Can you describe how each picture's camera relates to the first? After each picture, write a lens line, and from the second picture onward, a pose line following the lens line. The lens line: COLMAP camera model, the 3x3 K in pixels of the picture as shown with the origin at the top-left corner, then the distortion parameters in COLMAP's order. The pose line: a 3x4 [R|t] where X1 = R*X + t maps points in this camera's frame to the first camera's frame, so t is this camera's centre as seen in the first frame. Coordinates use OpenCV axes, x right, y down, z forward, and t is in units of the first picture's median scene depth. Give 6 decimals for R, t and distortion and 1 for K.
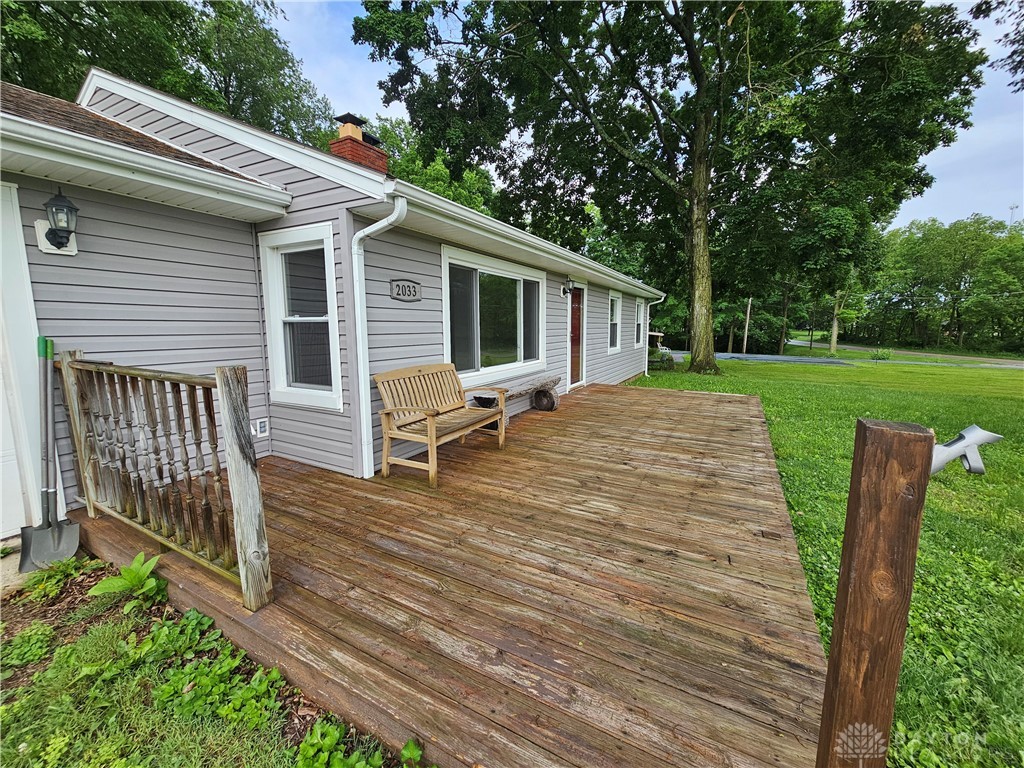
lens RADIAL K [[411.4, 0, 511.2], [0, 411.4, 380.5], [0, 0, 1]] dist [-0.000386, -0.000048]
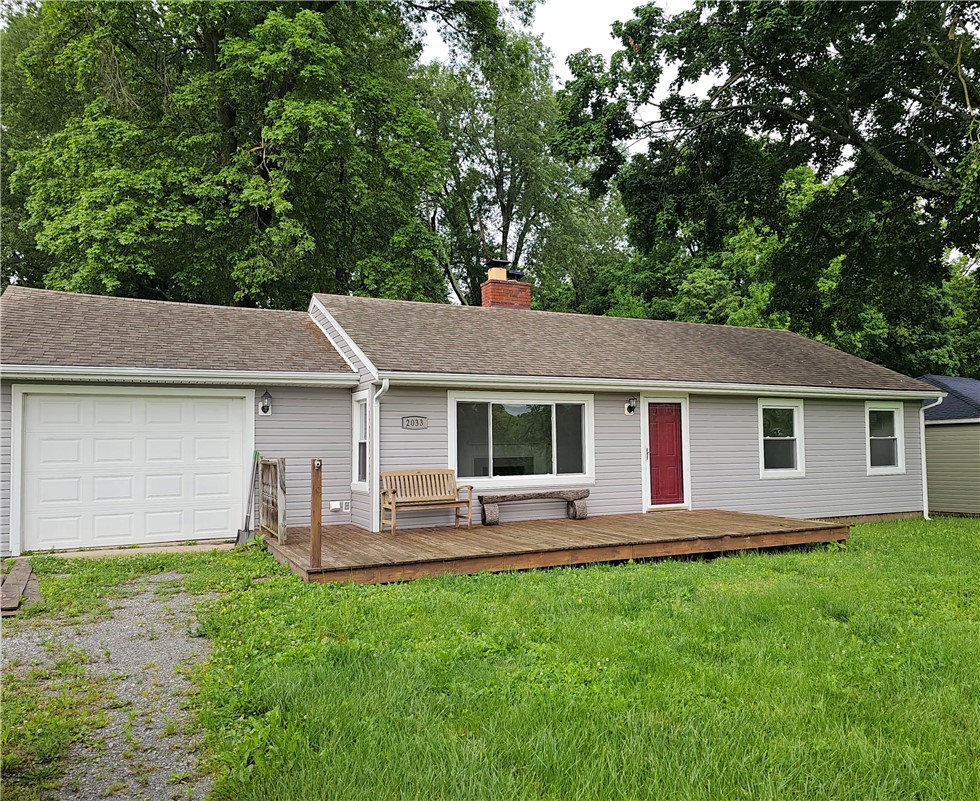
lens RADIAL K [[764.2, 0, 562.0], [0, 764.2, 419.2], [0, 0, 1]] dist [0.078400, -0.064226]
pose [[0.835557, -0.033718, -0.548368, 1.527627], [-0.059927, 0.986566, -0.151973, 0.155455], [0.546126, 0.159844, 0.822312, -0.945297]]
